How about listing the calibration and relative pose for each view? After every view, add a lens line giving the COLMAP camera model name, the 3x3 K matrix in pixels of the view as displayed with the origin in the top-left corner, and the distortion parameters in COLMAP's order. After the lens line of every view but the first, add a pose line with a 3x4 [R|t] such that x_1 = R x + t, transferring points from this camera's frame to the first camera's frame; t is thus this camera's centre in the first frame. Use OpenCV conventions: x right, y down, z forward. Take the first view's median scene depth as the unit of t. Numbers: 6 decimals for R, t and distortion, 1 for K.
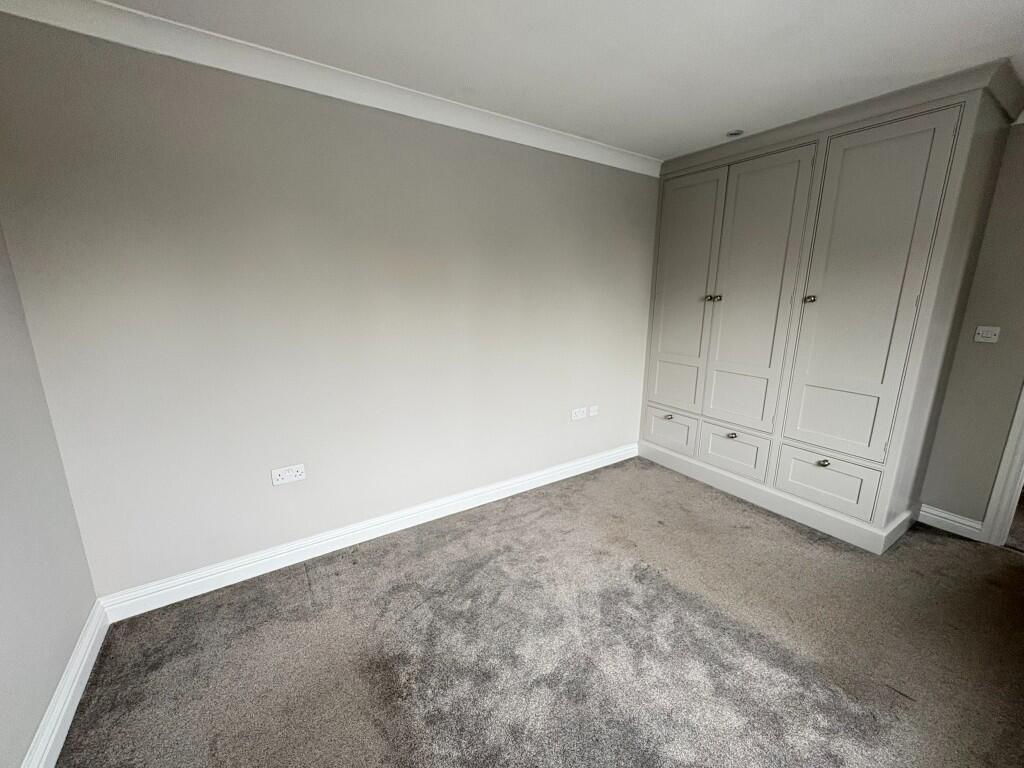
lens RADIAL K [[410.3, 0, 512.4], [0, 410.3, 379.5], [0, 0, 1]] dist [0.009906, 0.000512]
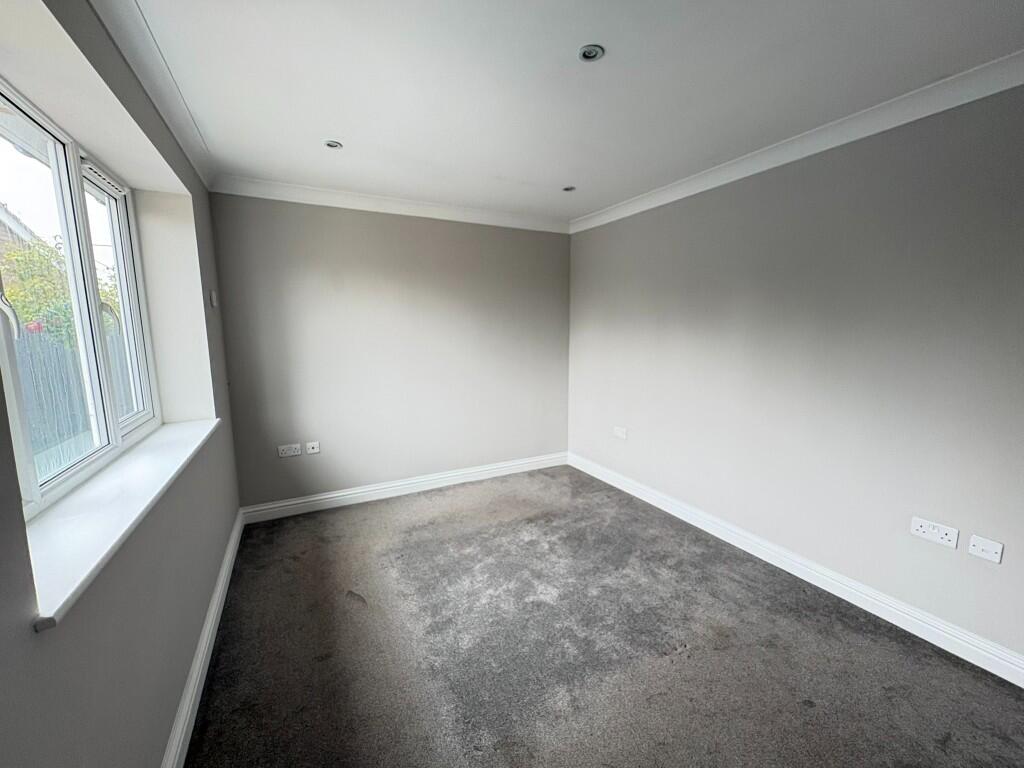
lens RADIAL K [[410.3, 0, 513.4], [0, 410.3, 384.8], [0, 0, 1]] dist [0.009906, 0.000512]
pose [[-0.092161, 0.134402, -0.986632, 0.999446], [-0.209883, 0.965966, 0.151192, -0.103416], [0.973373, 0.221011, -0.060815, 0.559649]]
